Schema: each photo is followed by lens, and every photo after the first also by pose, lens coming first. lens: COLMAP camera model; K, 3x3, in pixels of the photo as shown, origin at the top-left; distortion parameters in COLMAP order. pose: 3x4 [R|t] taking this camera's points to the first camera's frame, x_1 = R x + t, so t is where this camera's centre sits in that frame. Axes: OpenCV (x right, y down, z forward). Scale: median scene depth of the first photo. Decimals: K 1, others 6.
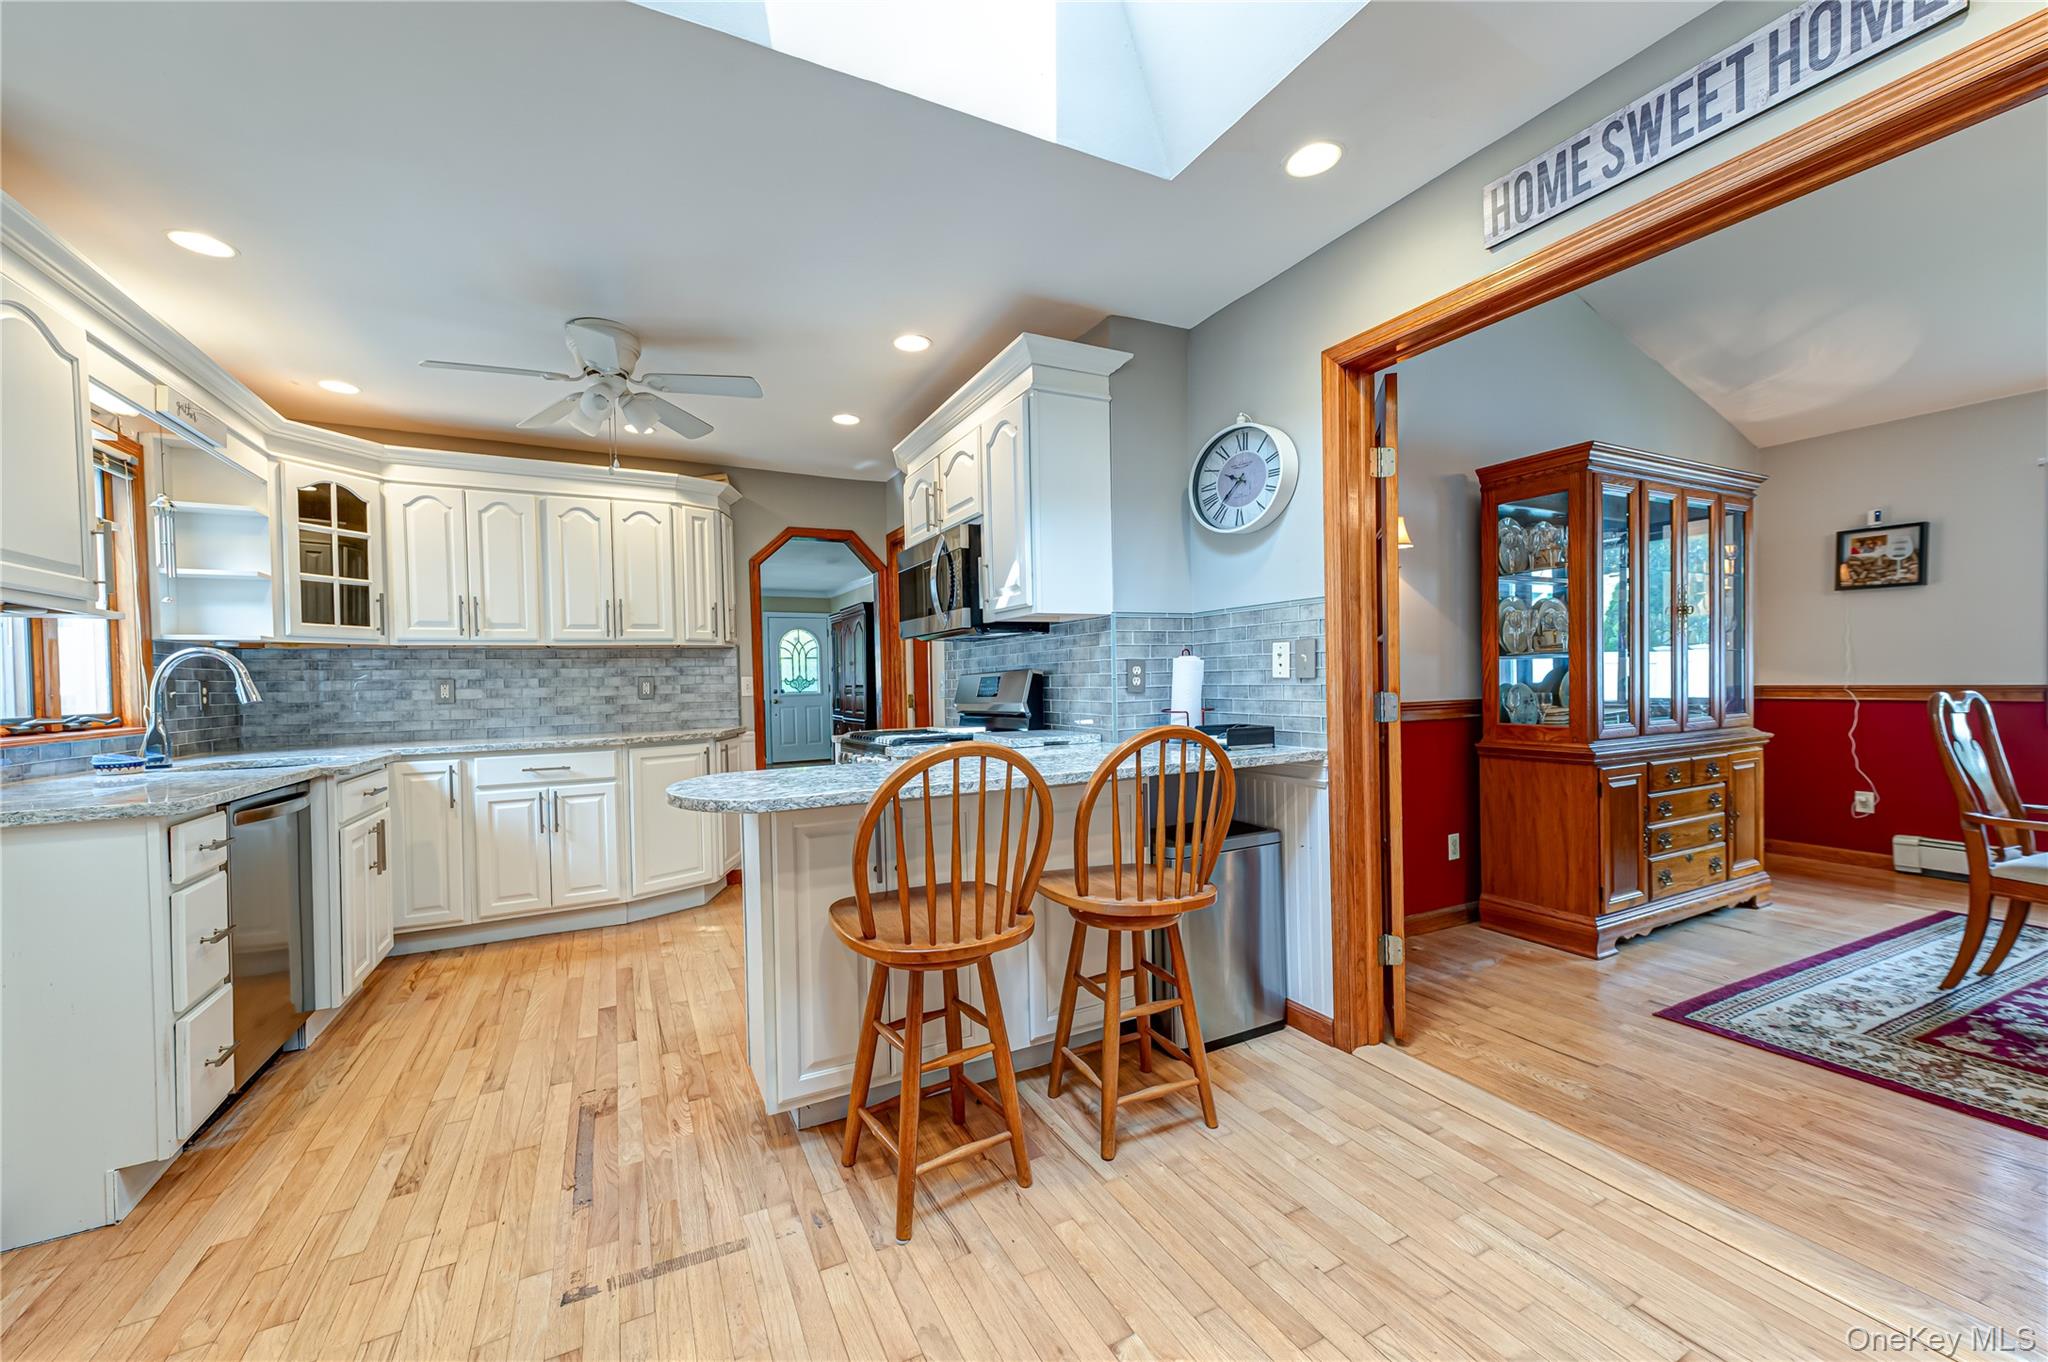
lens RADIAL K [[794.3, 0, 1018.9], [0, 794.3, 687.5], [0, 0, 1]] dist [0.011397, -0.001684]
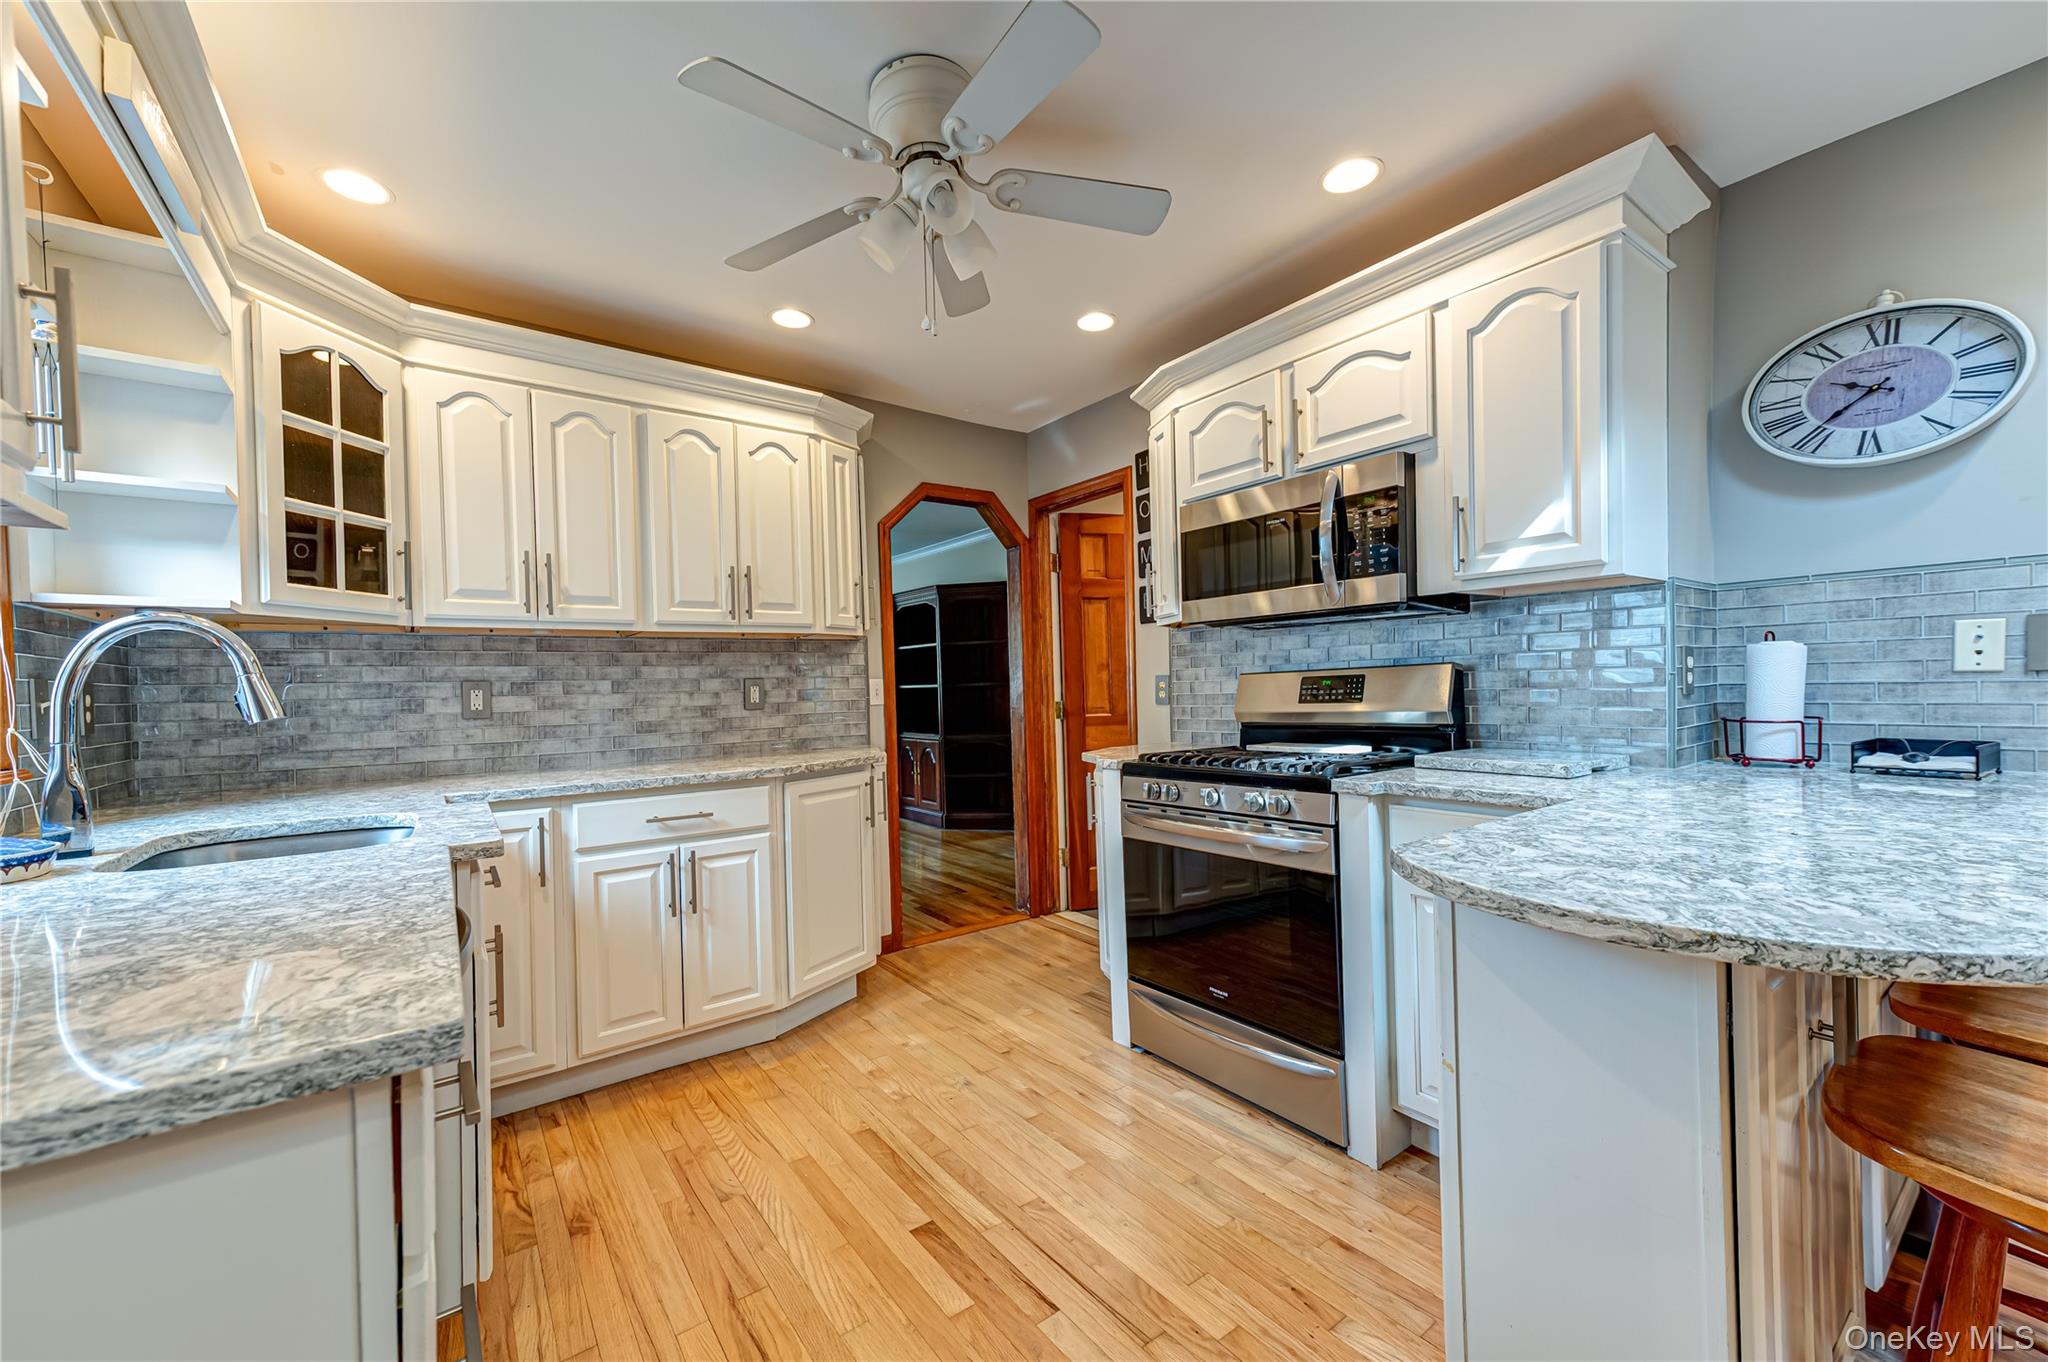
lens RADIAL K [[794.3, 0, 1017.4], [0, 794.3, 688.2], [0, 0, 1]] dist [0.011397, -0.001684]
pose [[0.987388, -0.003364, 0.158283, -0.408480], [0.005041, 0.999935, -0.010194, 0.004143], [-0.158238, 0.010863, 0.987341, 0.300783]]
